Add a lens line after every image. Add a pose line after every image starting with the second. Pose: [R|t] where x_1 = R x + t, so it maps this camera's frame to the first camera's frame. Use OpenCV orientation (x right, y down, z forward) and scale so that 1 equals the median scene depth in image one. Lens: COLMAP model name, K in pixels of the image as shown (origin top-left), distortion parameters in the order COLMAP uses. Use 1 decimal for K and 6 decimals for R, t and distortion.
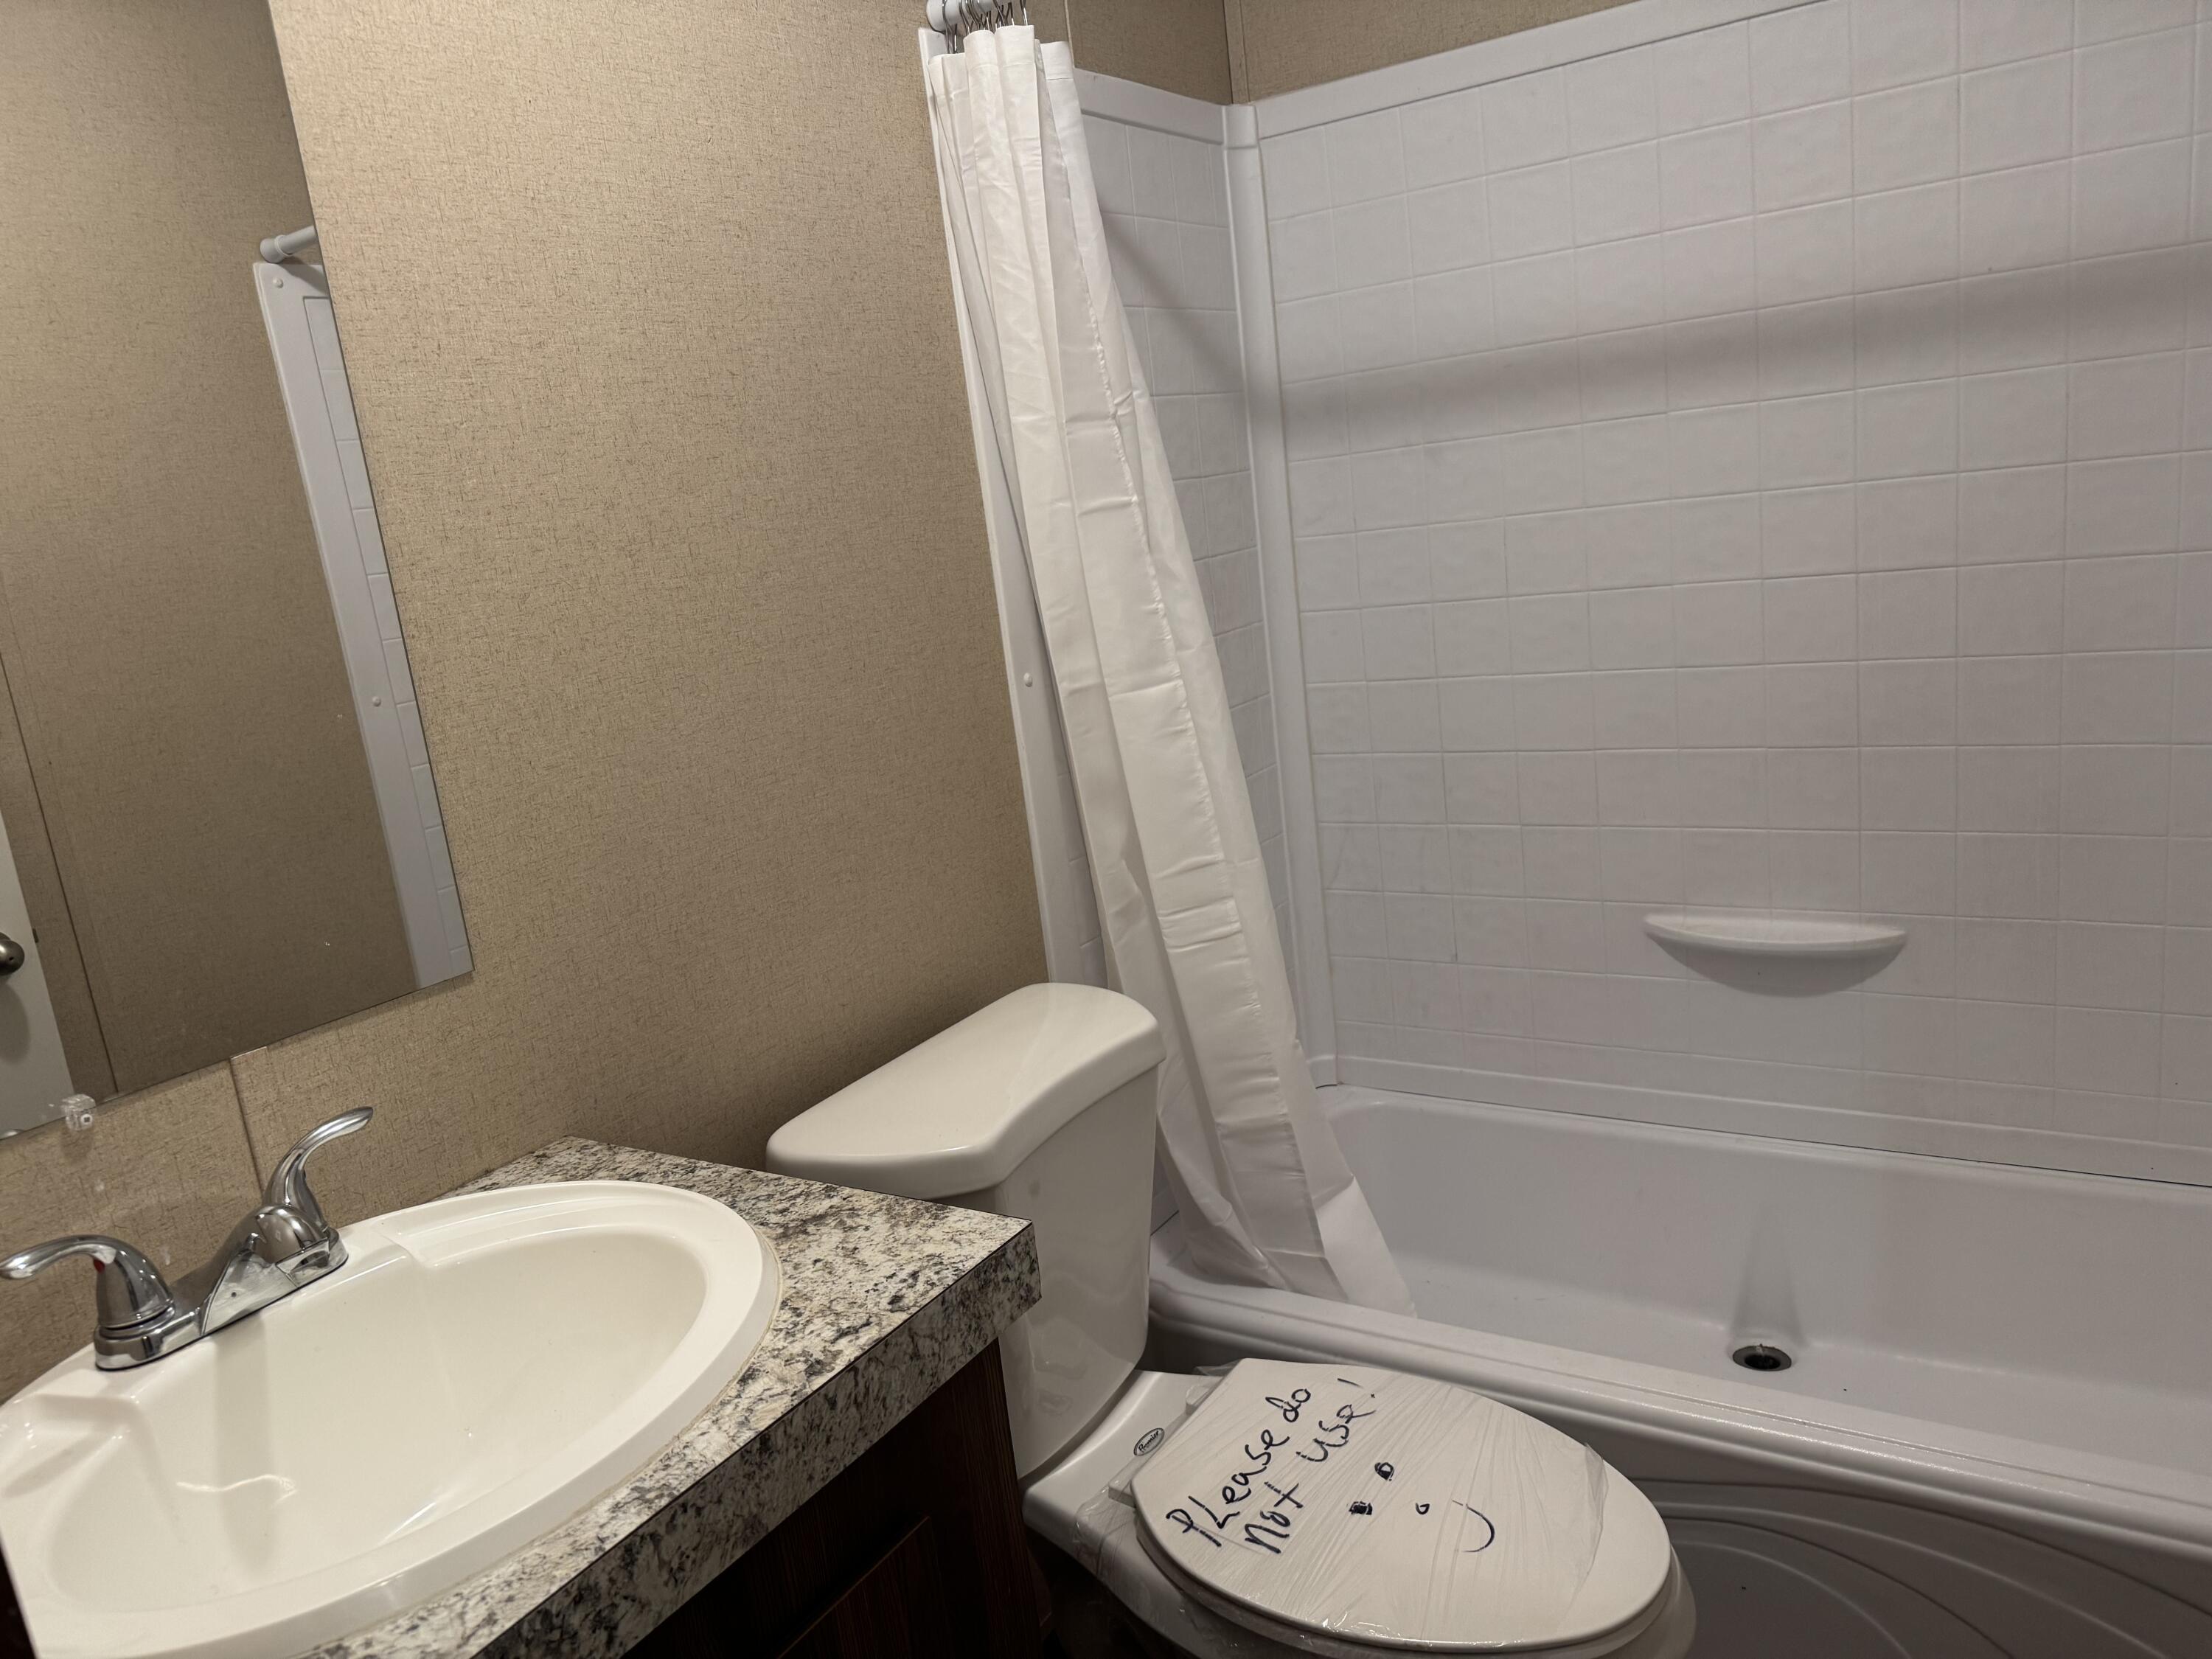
lens RADIAL K [[1585.7, 0, 1100.3], [0, 1585.7, 840.4], [0, 0, 1]] dist [0.011252, -0.012002]
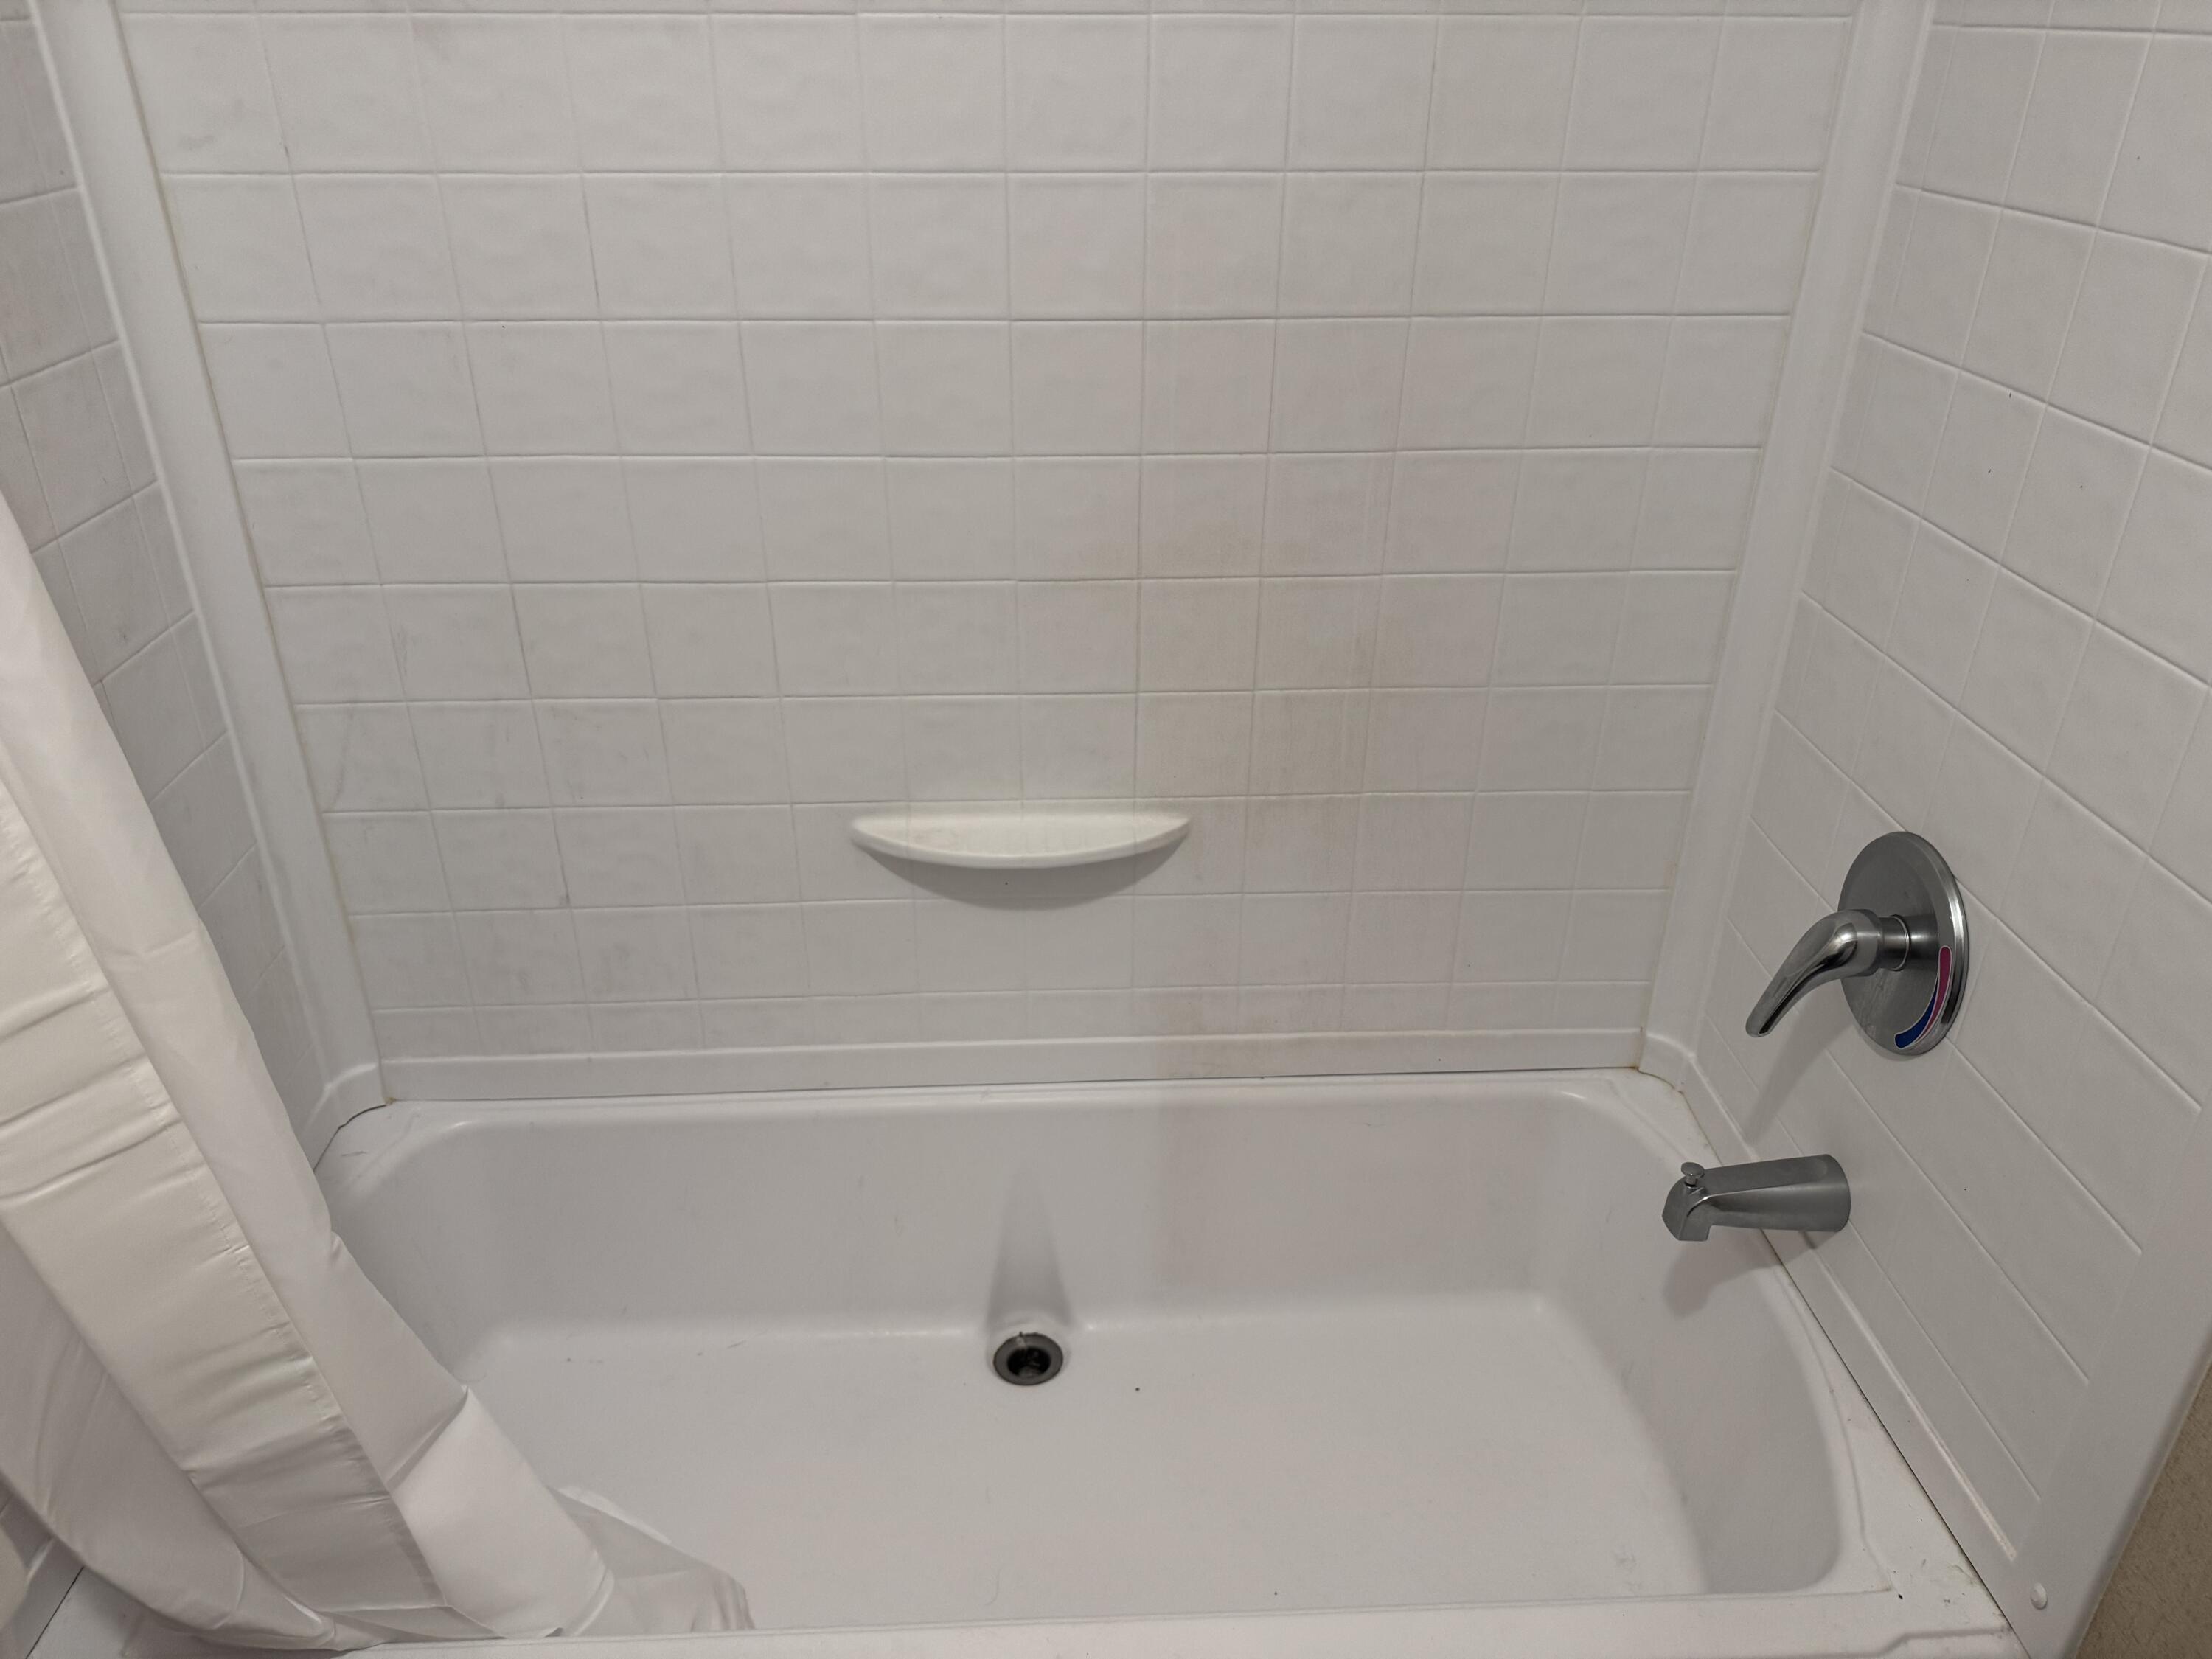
lens RADIAL K [[1535.1, 0, 1088.5], [0, 1535.1, 844.5], [0, 0, 1]] dist [0.089914, -0.097803]
pose [[0.811790, -0.156656, 0.562544, 0.051067], [0.030645, 0.973445, 0.226860, -0.094756], [-0.583145, -0.166924, 0.795034, 0.425449]]
